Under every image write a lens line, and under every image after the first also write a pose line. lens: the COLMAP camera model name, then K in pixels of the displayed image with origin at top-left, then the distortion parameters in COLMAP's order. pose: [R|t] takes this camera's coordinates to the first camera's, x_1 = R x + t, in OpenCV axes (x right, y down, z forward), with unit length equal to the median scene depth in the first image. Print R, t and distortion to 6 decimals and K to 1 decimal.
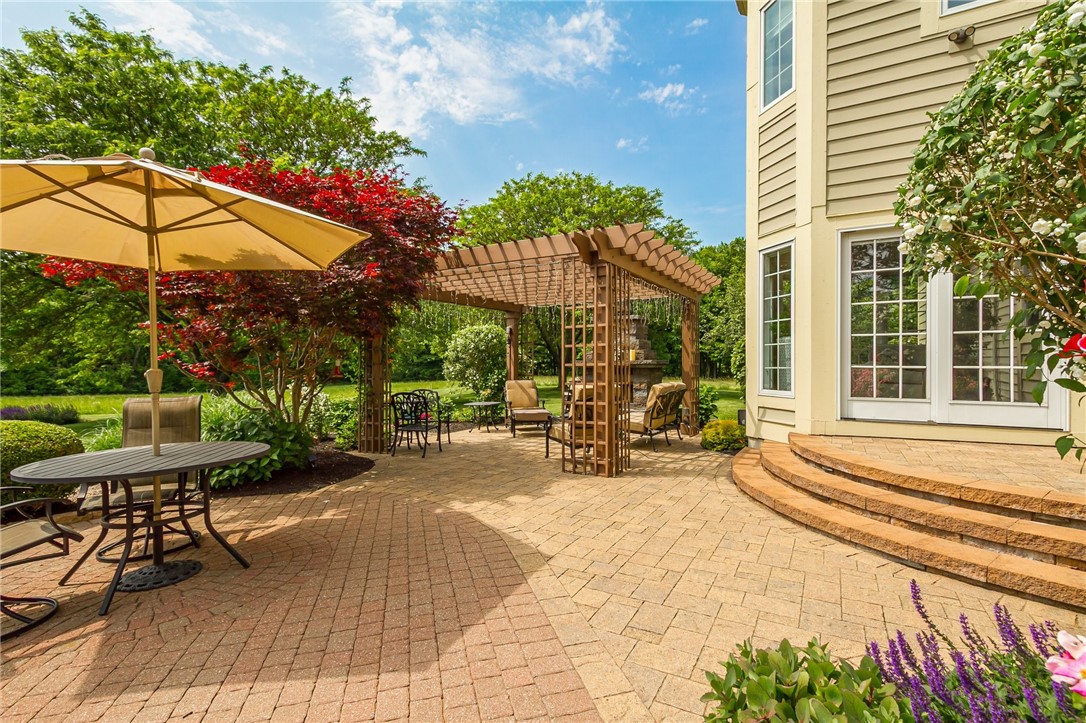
lens RADIAL K [[497.9, 0, 547.4], [0, 497.9, 364.3], [0, 0, 1]] dist [0.002811, -0.000658]
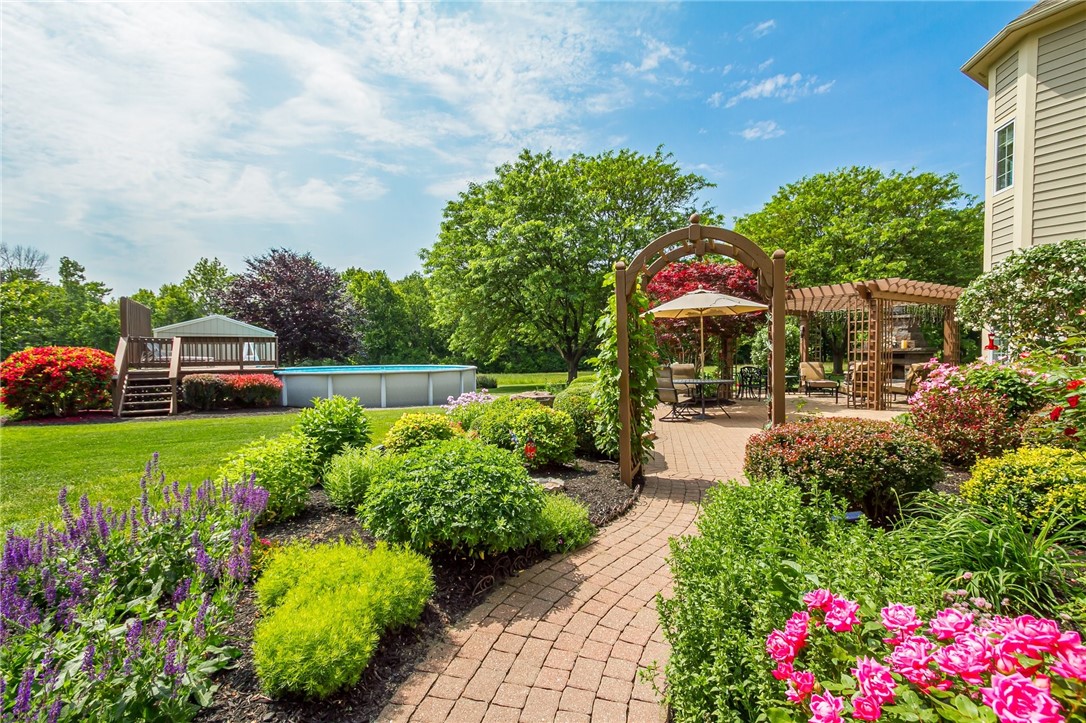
lens RADIAL K [[491.6, 0, 544.7], [0, 491.6, 364.5], [0, 0, 1]] dist [0.002864, -0.001130]
pose [[0.877660, 0.009291, -0.479194, -0.080218], [0.003572, 0.999658, 0.025924, -0.003404], [0.479271, -0.024464, 0.877326, -1.120550]]
